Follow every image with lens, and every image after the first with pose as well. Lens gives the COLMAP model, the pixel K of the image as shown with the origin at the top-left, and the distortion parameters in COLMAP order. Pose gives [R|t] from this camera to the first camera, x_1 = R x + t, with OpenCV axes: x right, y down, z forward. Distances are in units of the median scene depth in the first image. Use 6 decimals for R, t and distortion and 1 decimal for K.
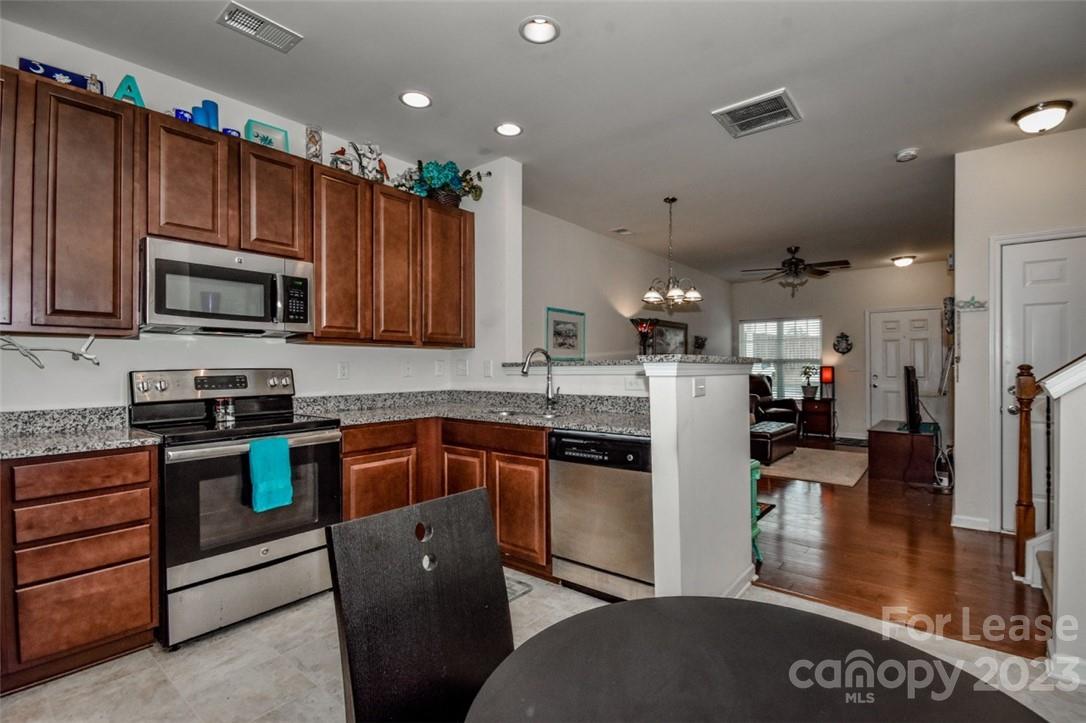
lens RADIAL K [[501.1, 0, 561.1], [0, 501.1, 364.2], [0, 0, 1]] dist [-0.006770, -0.002899]
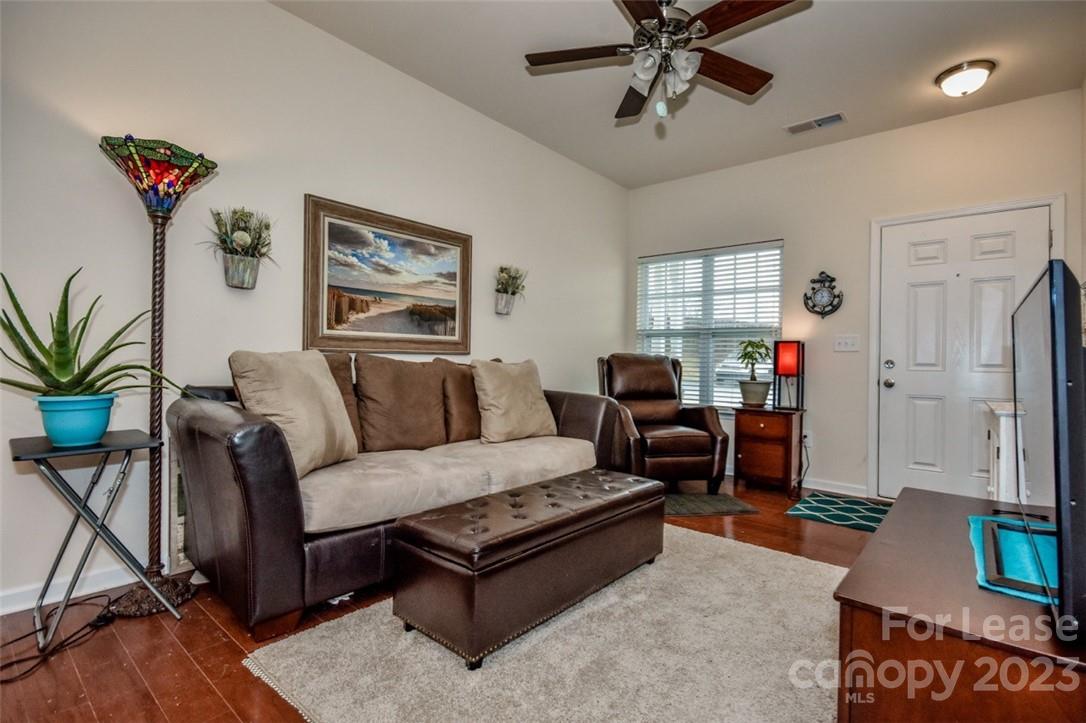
lens RADIAL K [[501.1, 0, 567.7], [0, 501.1, 358.5], [0, 0, 1]] dist [-0.006770, -0.002899]
pose [[0.999647, 0.023833, -0.011756, 0.508003], [-0.023823, 0.999716, 0.001015, 0.040066], [0.011777, -0.000734, 0.999930, 0.806107]]
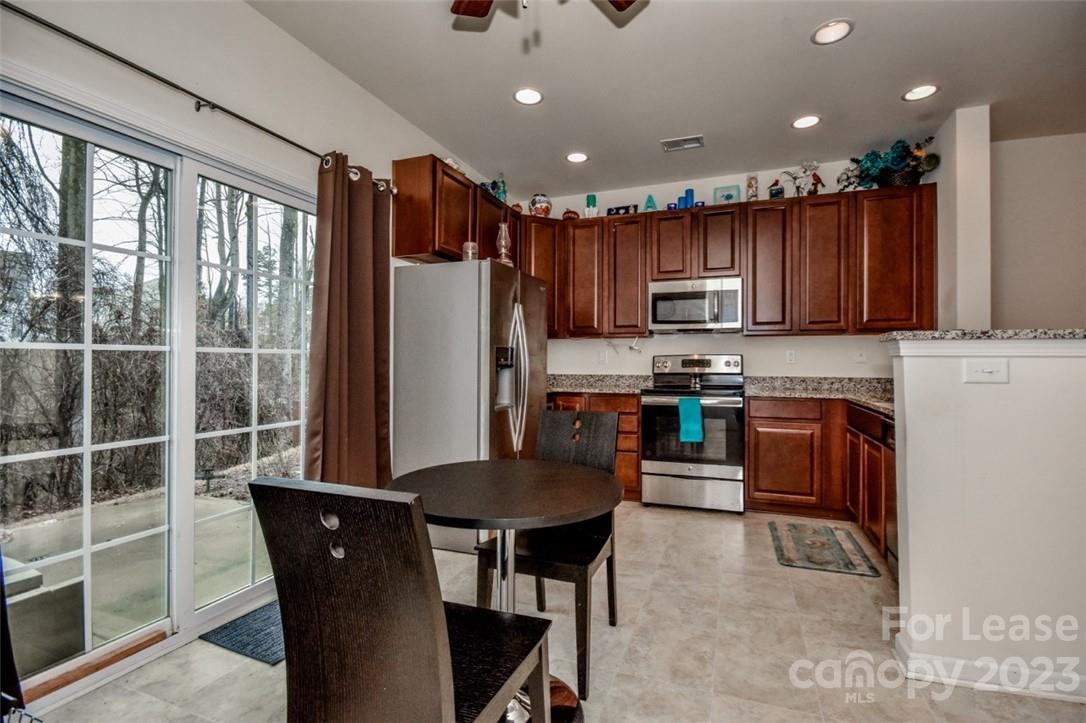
lens RADIAL K [[482.5, 0, 557.5], [0, 482.5, 363.5], [0, 0, 1]] dist [-0.011195, 0.001753]
pose [[0.283348, 0.009717, -0.958968, 0.349005], [-0.002883, 0.999953, 0.009280, 0.012888], [0.959013, 0.000135, 0.283363, 0.075861]]
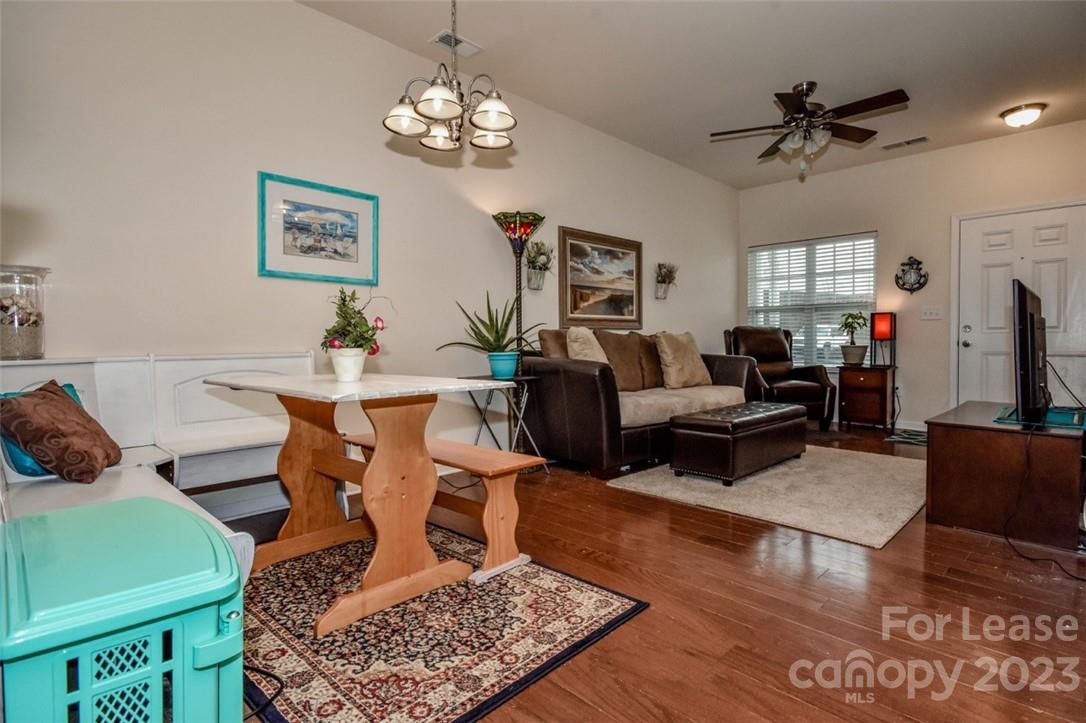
lens RADIAL K [[553.9, 0, 559.3], [0, 553.9, 355.0], [0, 0, 1]] dist [-0.000412, -0.001052]
pose [[0.995165, 0.002773, -0.098176, 0.321231], [0.000377, 0.999486, 0.032051, 0.053209], [0.098215, -0.031933, 0.994653, 0.450604]]
